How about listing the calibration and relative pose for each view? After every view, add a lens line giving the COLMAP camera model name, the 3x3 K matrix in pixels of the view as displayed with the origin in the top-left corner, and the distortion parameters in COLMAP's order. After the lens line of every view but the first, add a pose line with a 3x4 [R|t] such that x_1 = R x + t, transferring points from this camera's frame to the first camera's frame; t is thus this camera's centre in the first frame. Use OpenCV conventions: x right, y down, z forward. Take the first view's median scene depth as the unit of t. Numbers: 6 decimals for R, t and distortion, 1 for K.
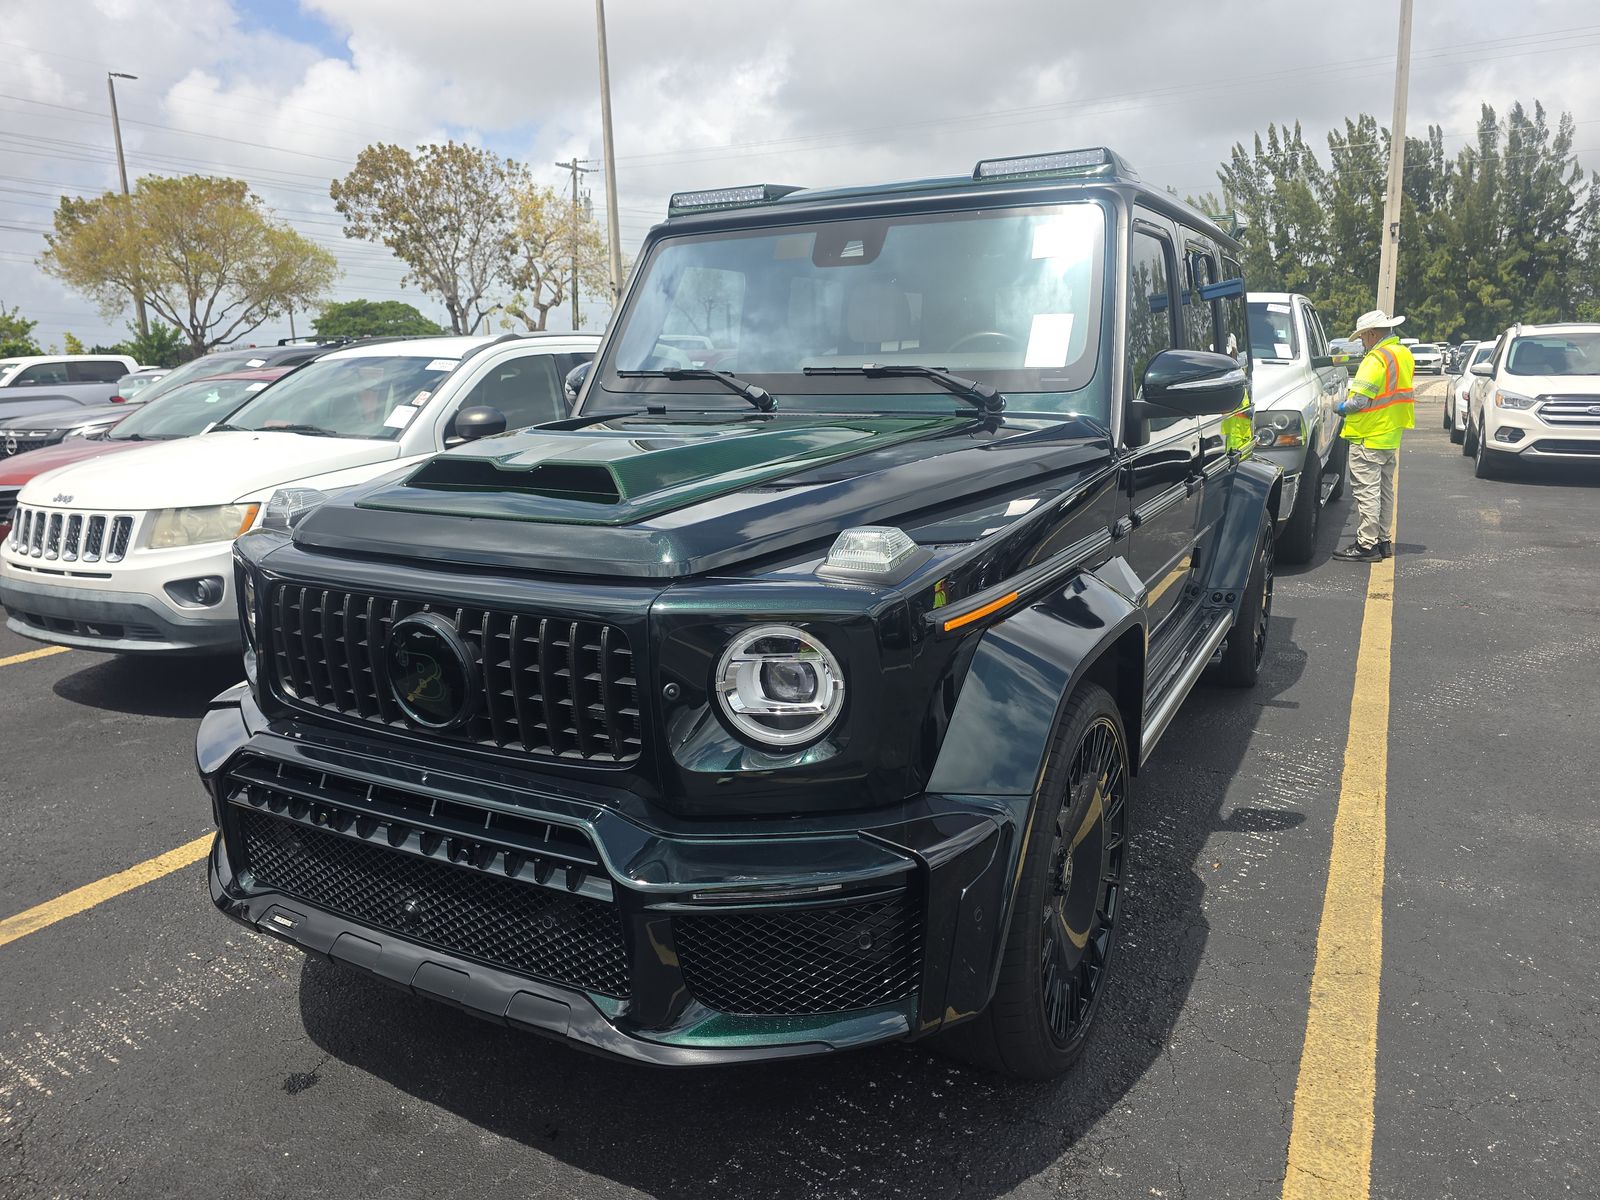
lens RADIAL K [[1094.4, 0, 800.2], [0, 1094.4, 602.4], [0, 0, 1]] dist [0.018733, -0.021077]
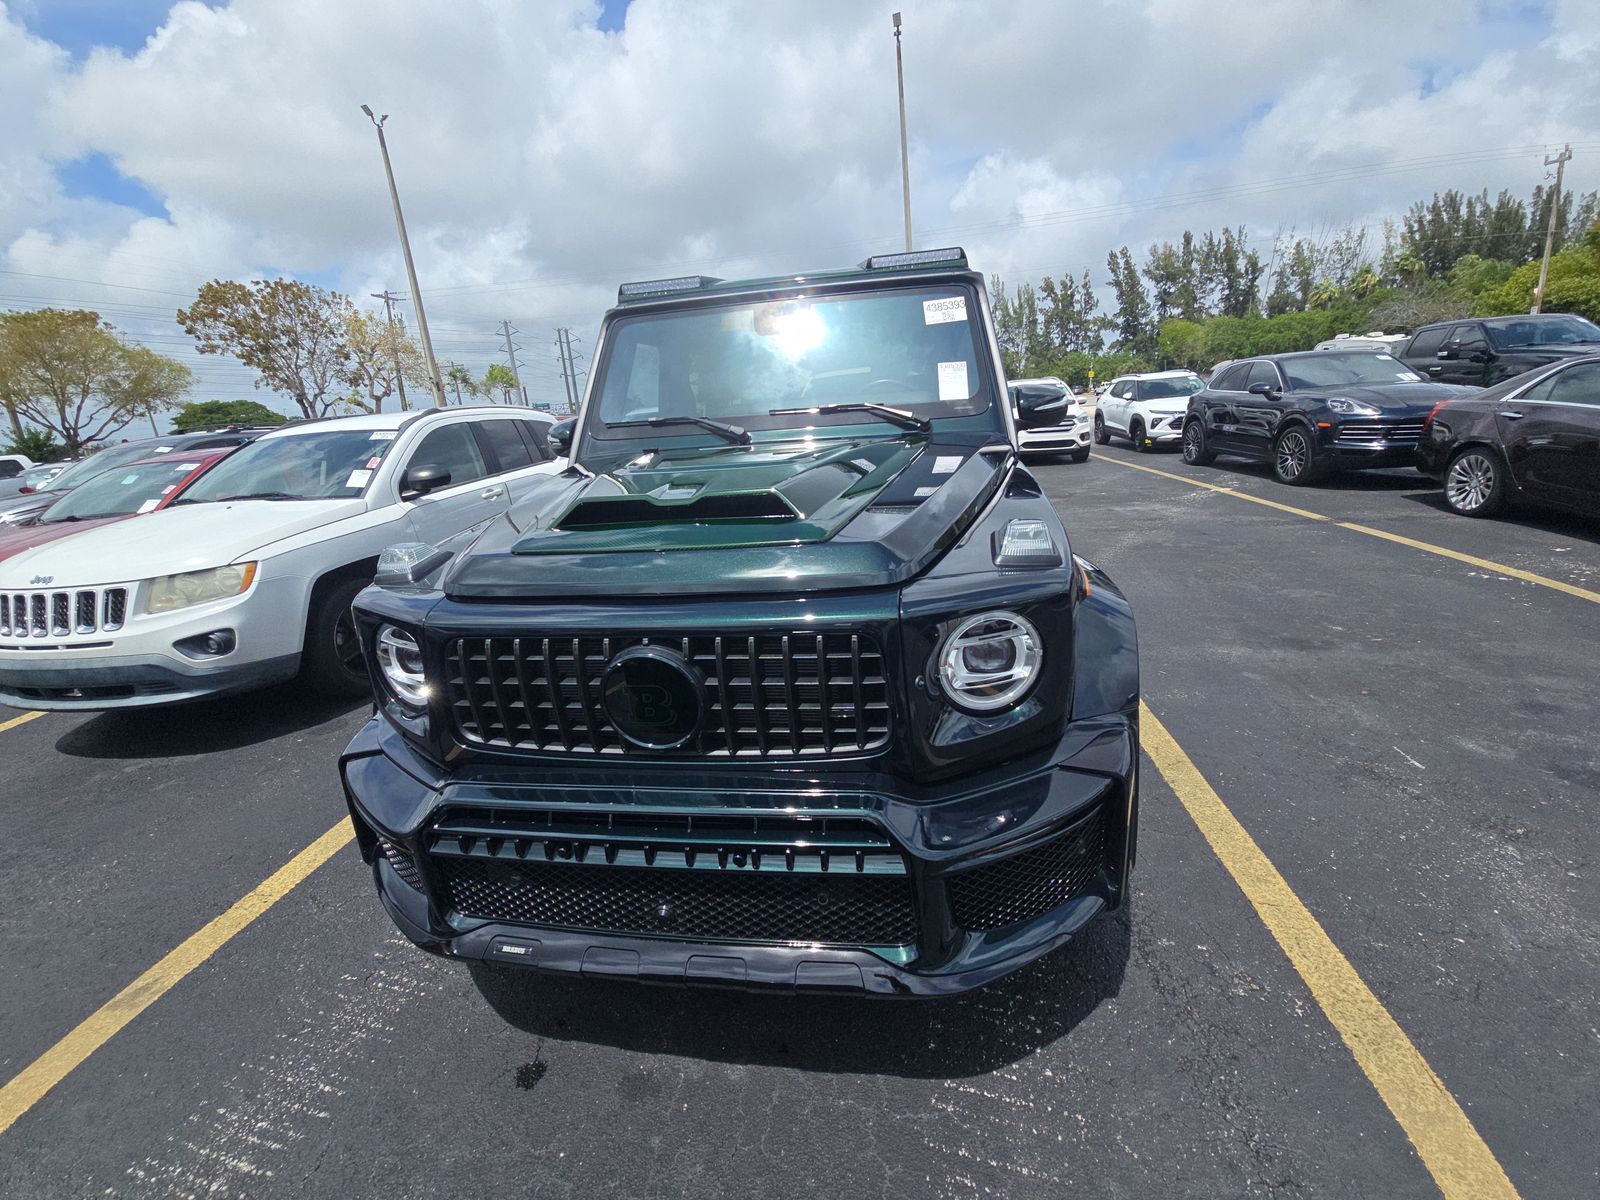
lens RADIAL K [[645.6, 0, 793.1], [0, 645.6, 604.0], [0, 0, 1]] dist [0.001915, -0.008316]
pose [[0.937286, -0.144273, 0.317302, -0.153241], [0.125343, 0.988931, 0.079402, -0.024074], [-0.325245, -0.034651, 0.944995, 0.139434]]
